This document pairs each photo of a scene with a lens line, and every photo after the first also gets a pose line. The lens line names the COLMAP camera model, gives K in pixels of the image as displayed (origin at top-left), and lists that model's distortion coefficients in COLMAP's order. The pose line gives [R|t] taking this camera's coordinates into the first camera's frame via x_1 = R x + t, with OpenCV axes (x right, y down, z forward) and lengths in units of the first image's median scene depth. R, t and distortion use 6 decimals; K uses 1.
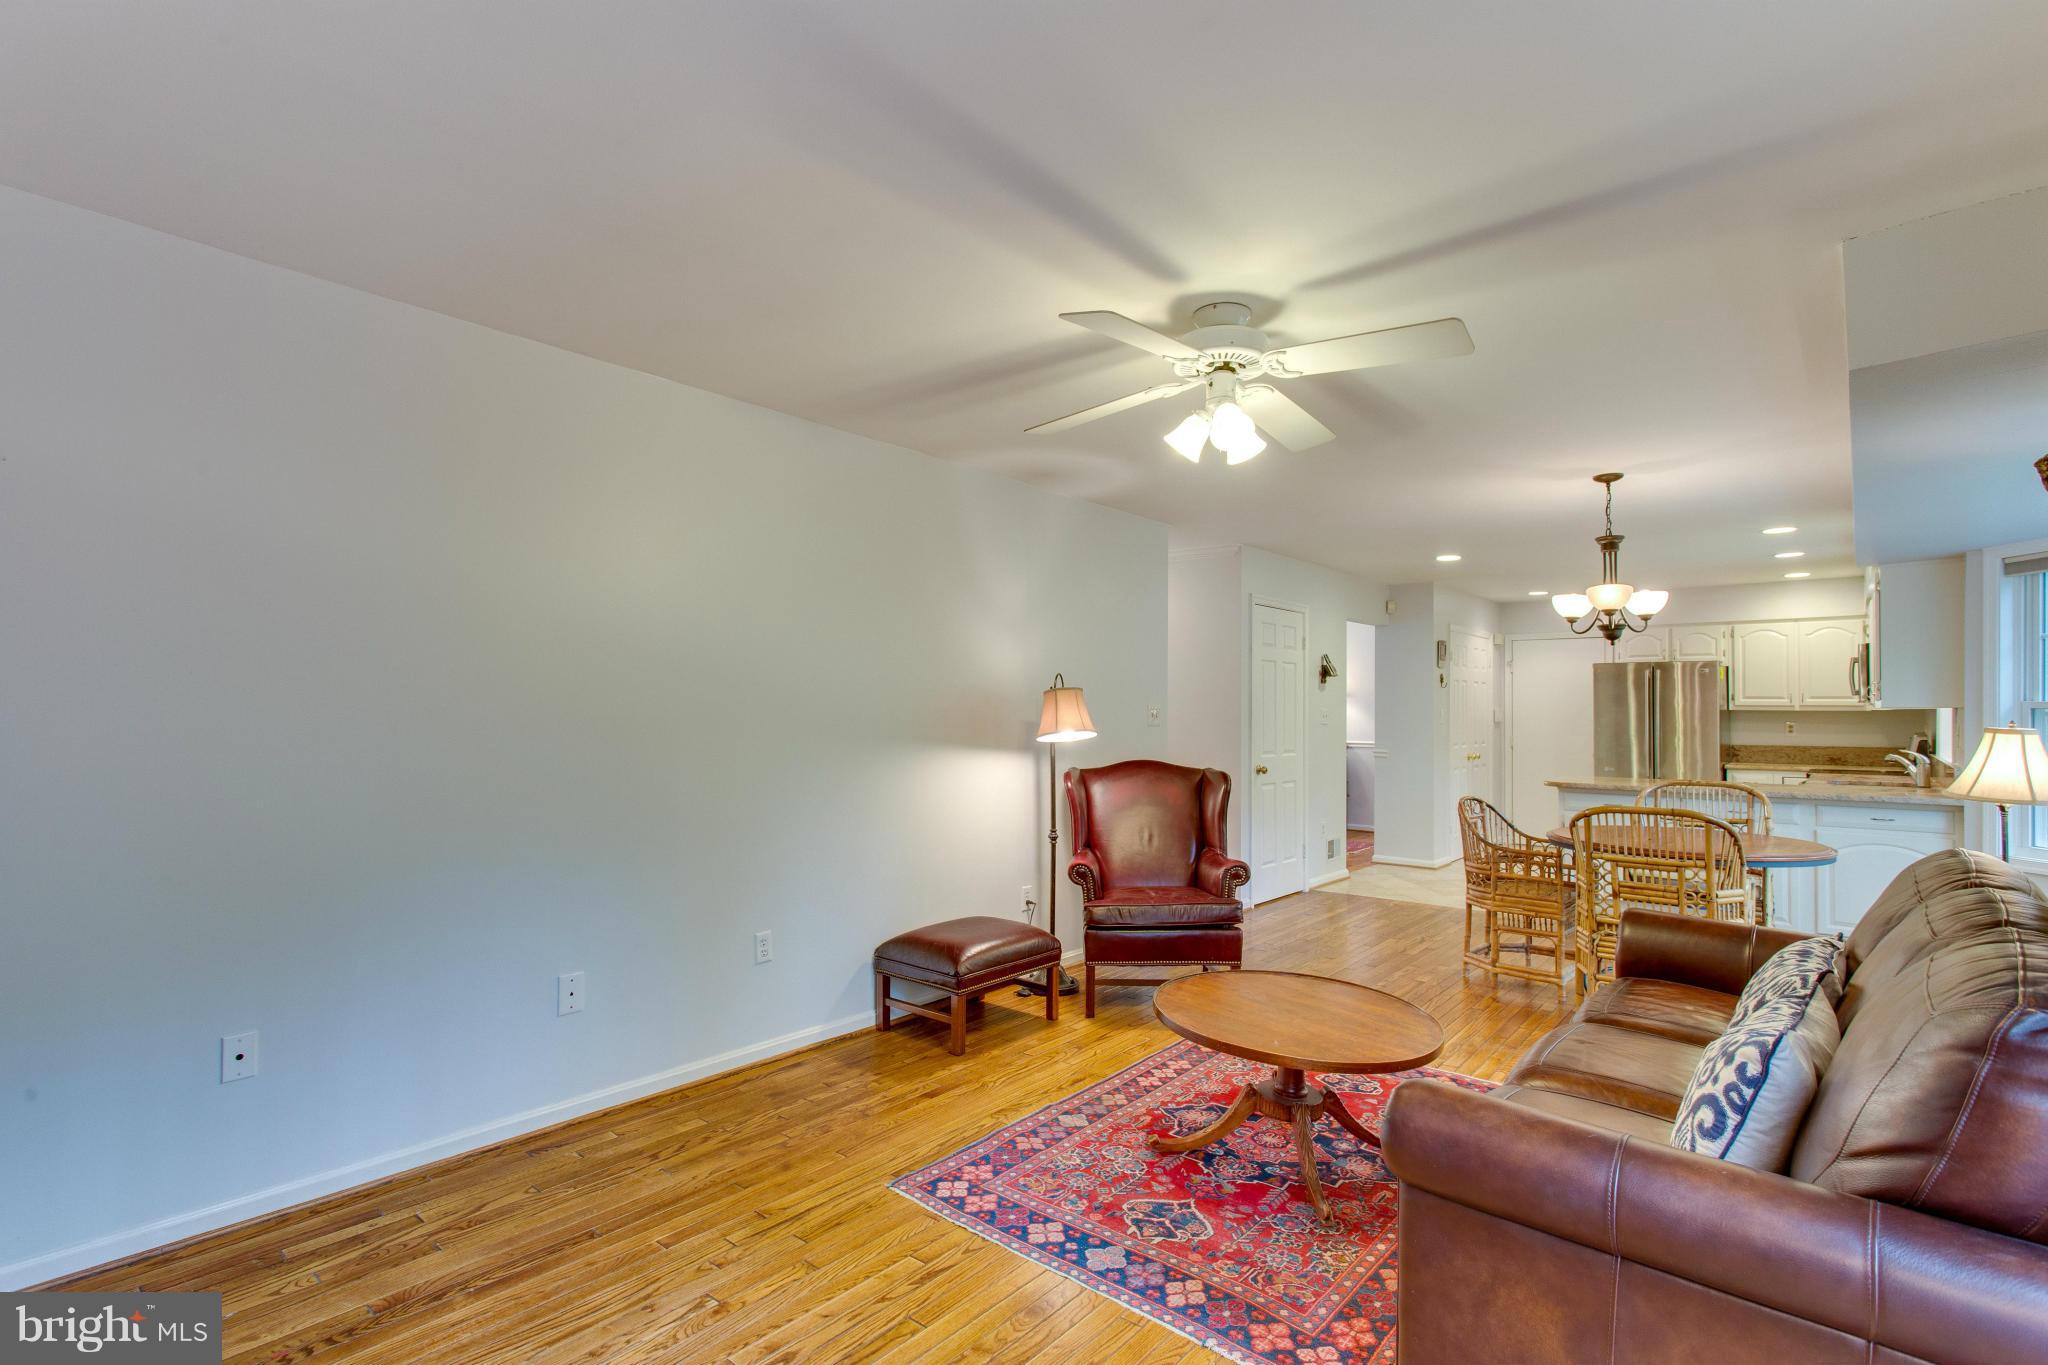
lens RADIAL K [[979.7, 0, 1009.5], [0, 979.7, 706.3], [0, 0, 1]] dist [0.002936, 0.000501]
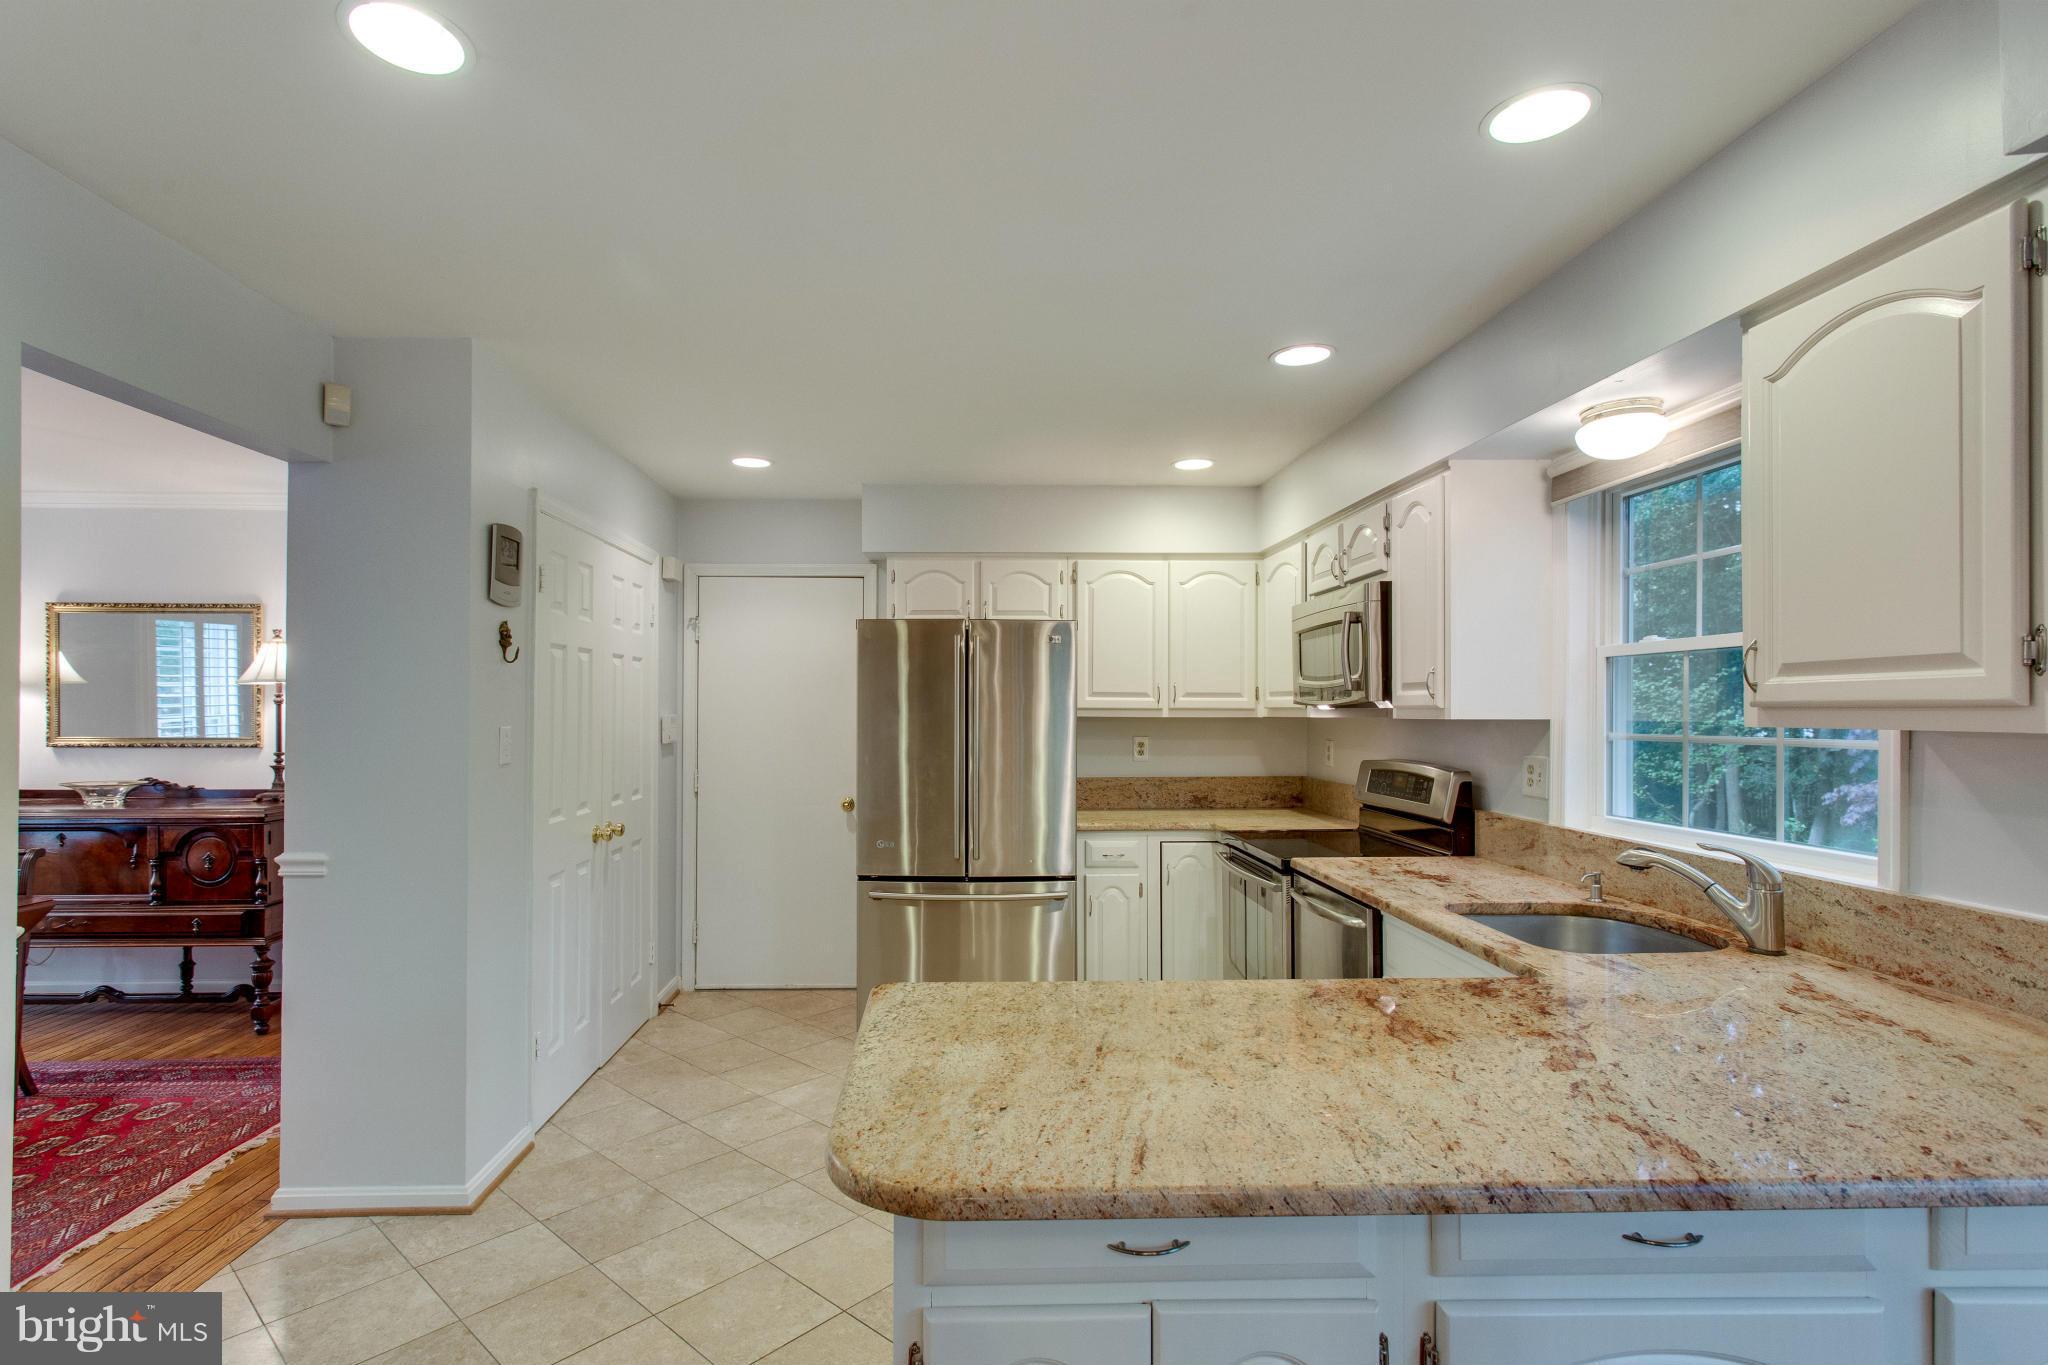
lens RADIAL K [[979.7, 0, 1009.5], [0, 979.7, 706.3], [0, 0, 1]] dist [0.002936, 0.000501]
pose [[0.719864, -0.002009, 0.694113, 0.348072], [0.001922, 0.999998, 0.000901, -0.002805], [-0.694113, 0.000686, 0.719866, 0.659842]]
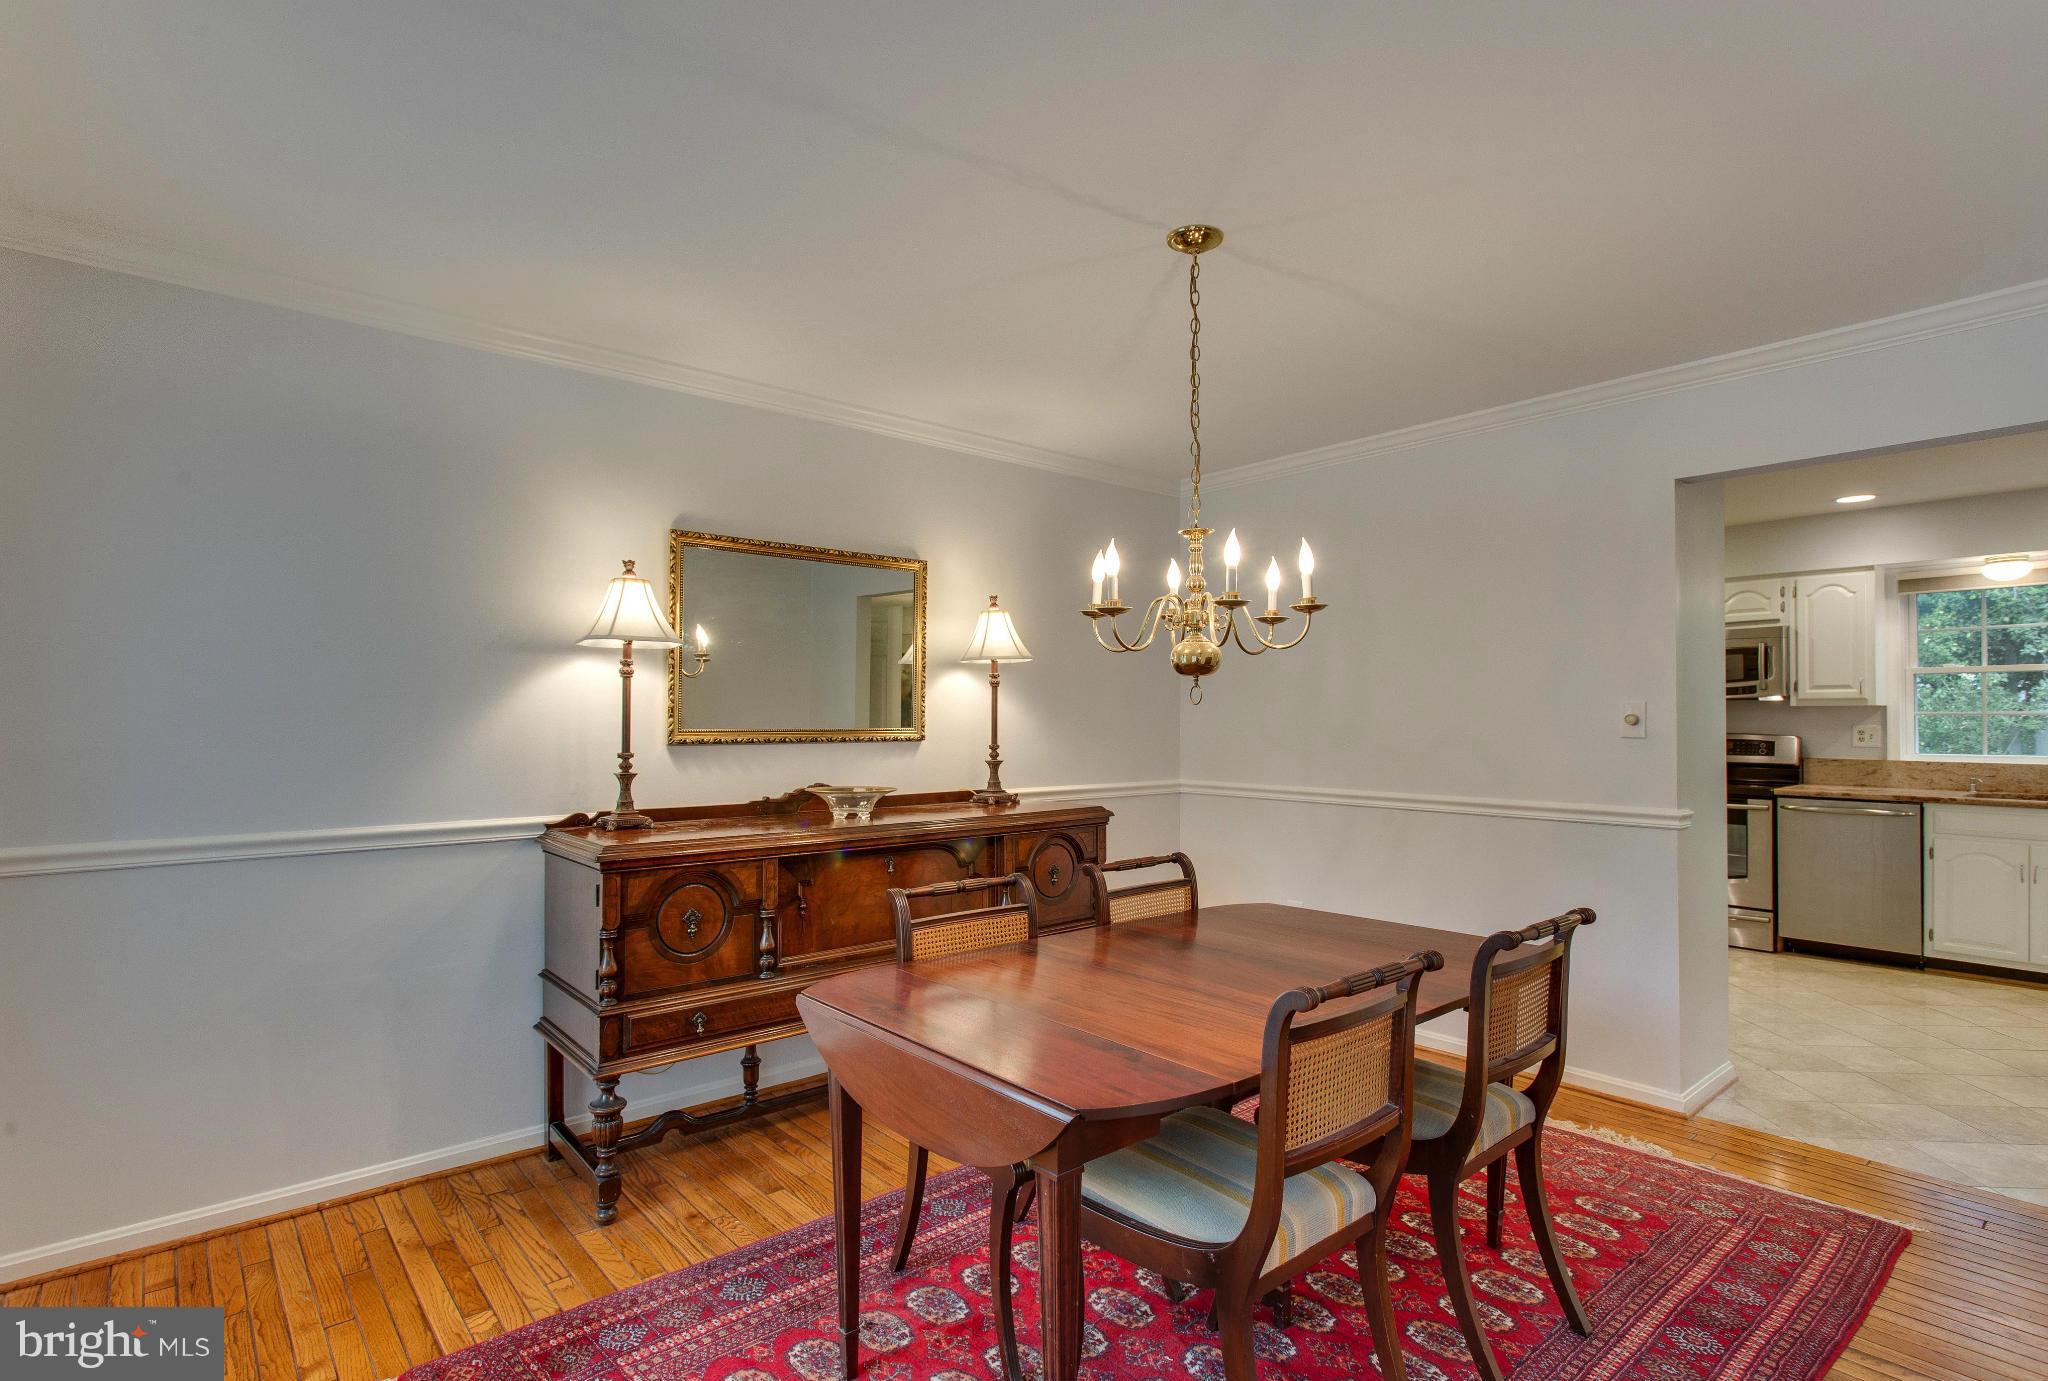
lens RADIAL K [[1001.5, 0, 1022.4], [0, 1001.5, 699.2], [0, 0, 1]] dist [-0.000579, -0.000156]
pose [[0.138021, 0.011757, 0.990359, -0.039761], [-0.001324, 0.999931, -0.011686, 0.007309], [-0.990428, 0.000302, 0.138027, 1.285226]]
